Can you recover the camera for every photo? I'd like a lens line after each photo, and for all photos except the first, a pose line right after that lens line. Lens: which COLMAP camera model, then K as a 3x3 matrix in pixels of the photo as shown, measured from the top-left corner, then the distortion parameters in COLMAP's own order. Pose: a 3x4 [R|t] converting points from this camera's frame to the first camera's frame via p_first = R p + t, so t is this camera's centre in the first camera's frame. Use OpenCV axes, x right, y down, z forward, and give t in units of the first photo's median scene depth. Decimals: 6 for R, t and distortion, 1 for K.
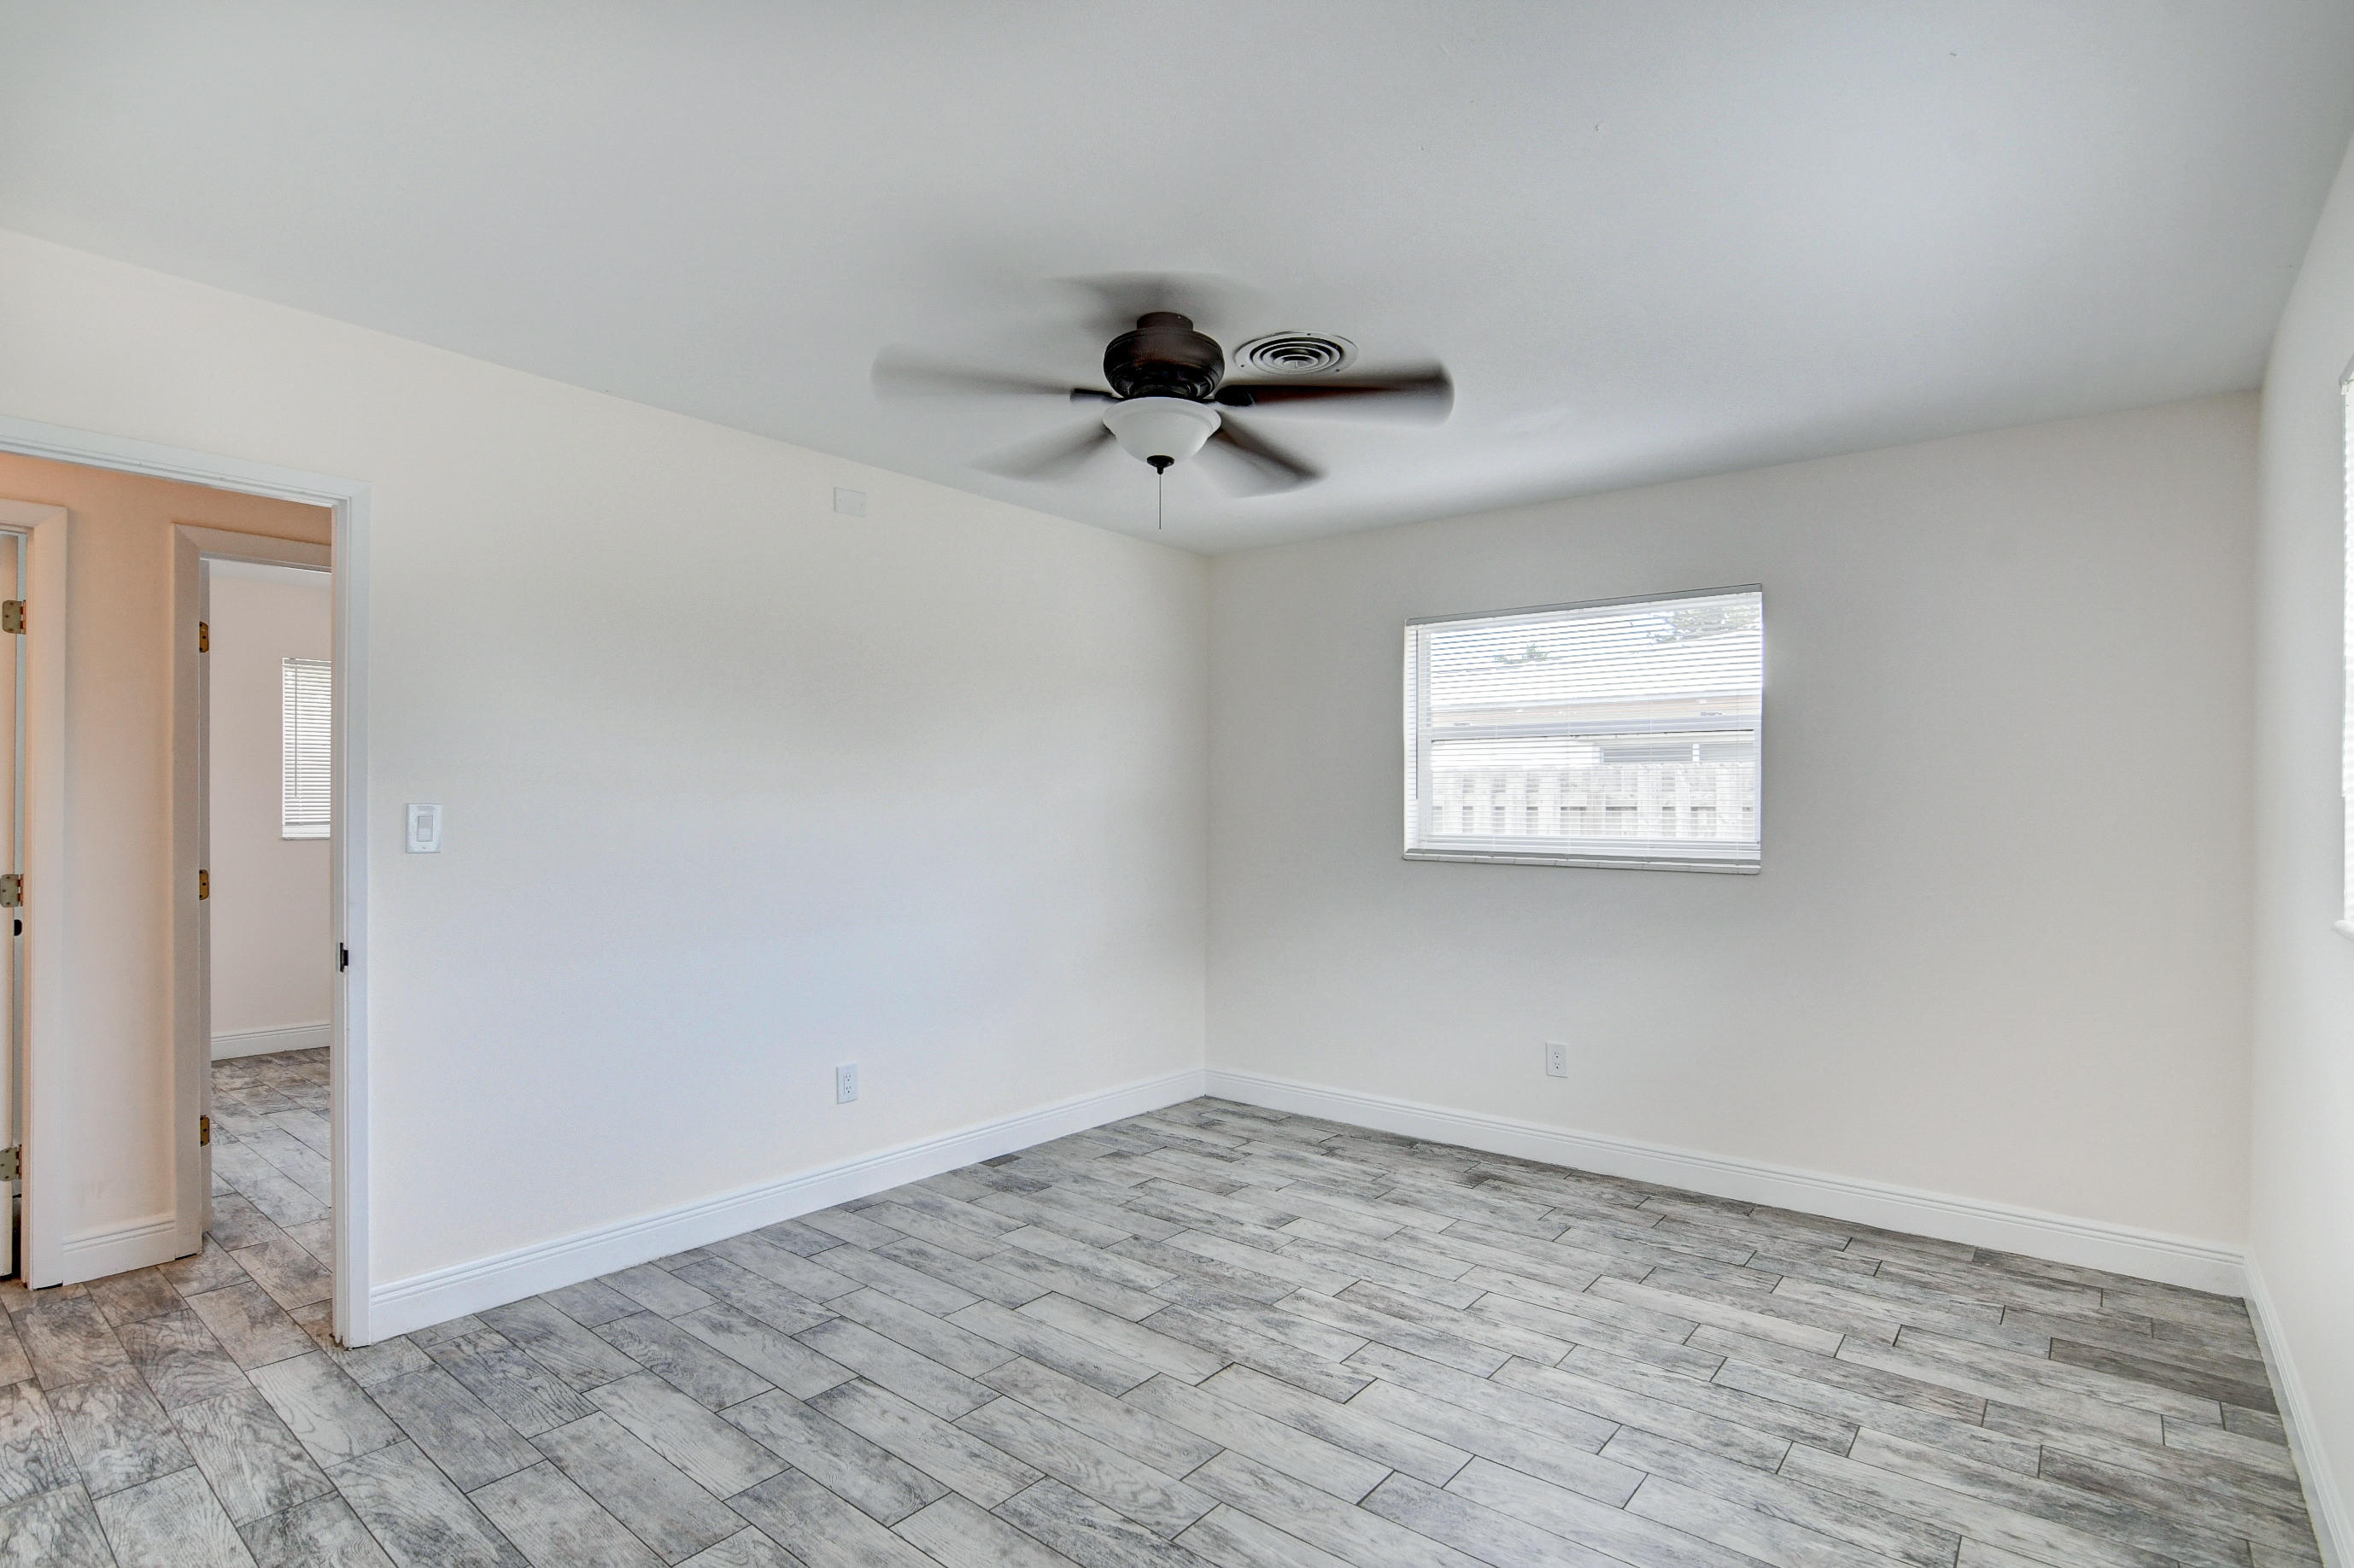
lens RADIAL K [[1151.8, 0, 1167.0], [0, 1151.8, 808.3], [0, 0, 1]] dist [-0.032819, 0.012567]
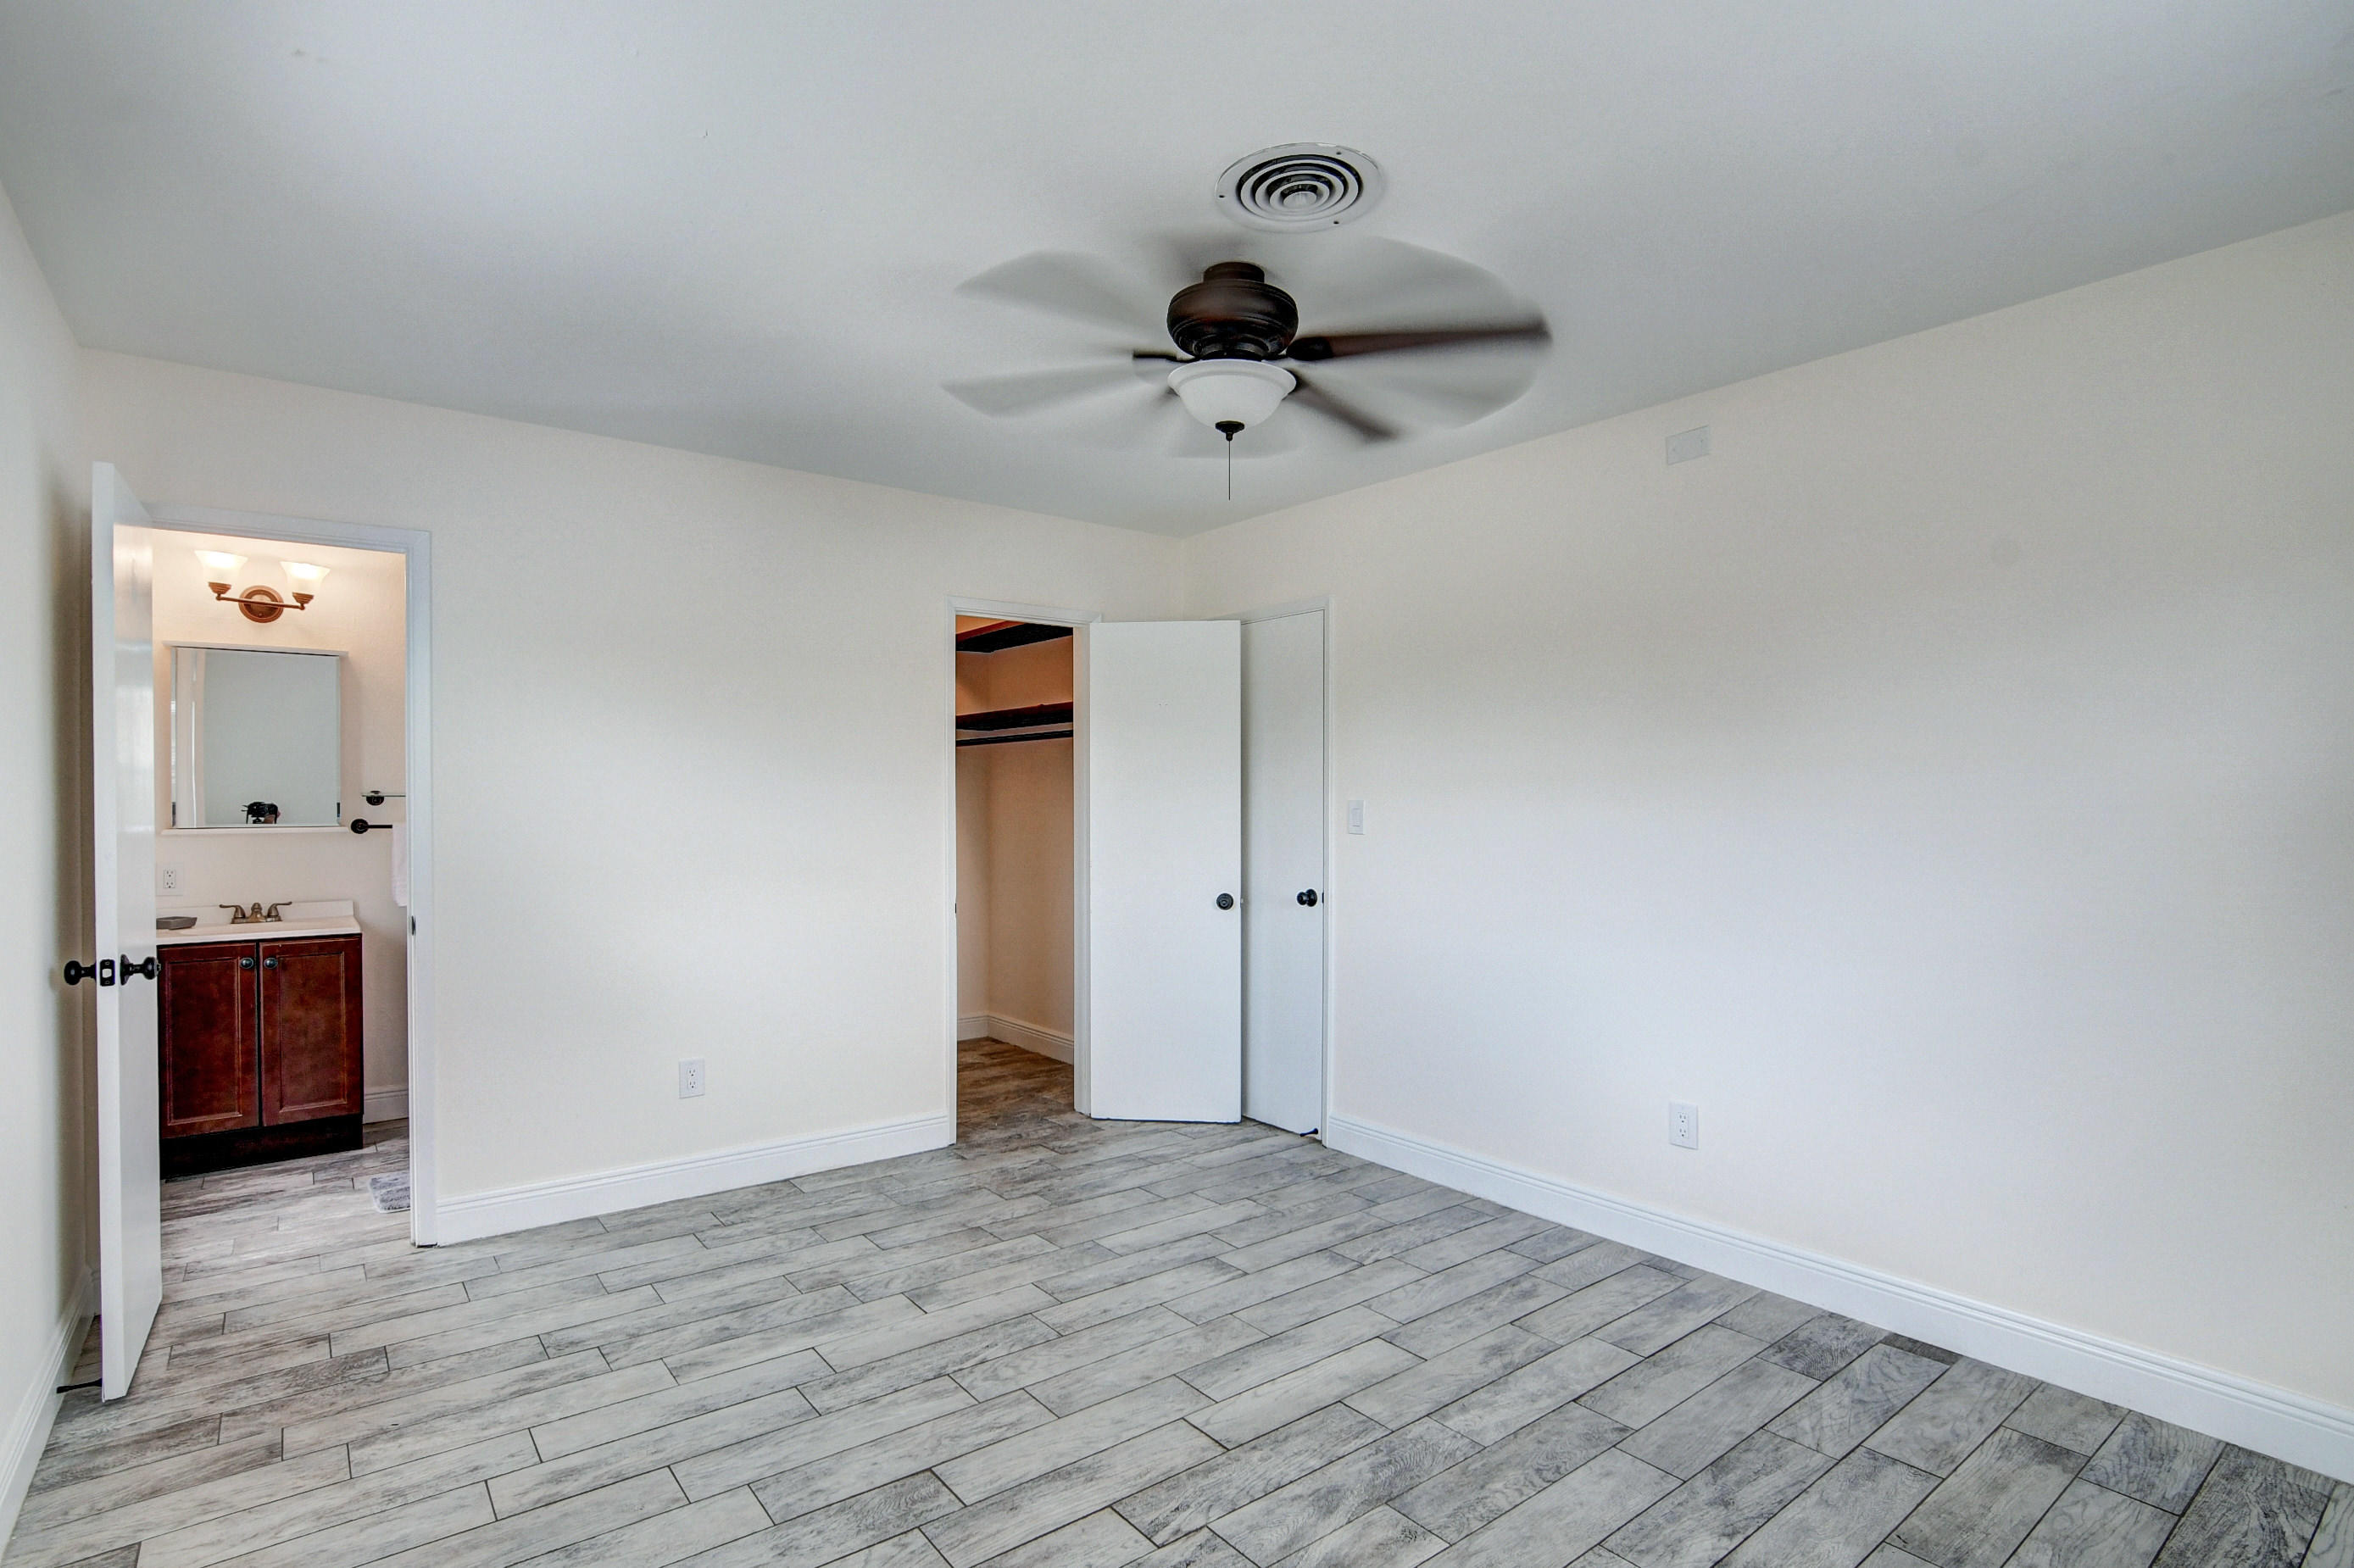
lens RADIAL K [[1151.8, 0, 1167.0], [0, 1151.8, 808.3], [0, 0, 1]] dist [-0.032819, 0.012567]
pose [[-0.216966, -0.000287, -0.976179, 0.801363], [-0.005305, 0.999986, 0.000885, 0.005198], [0.976165, 0.005371, -0.216964, 1.013470]]
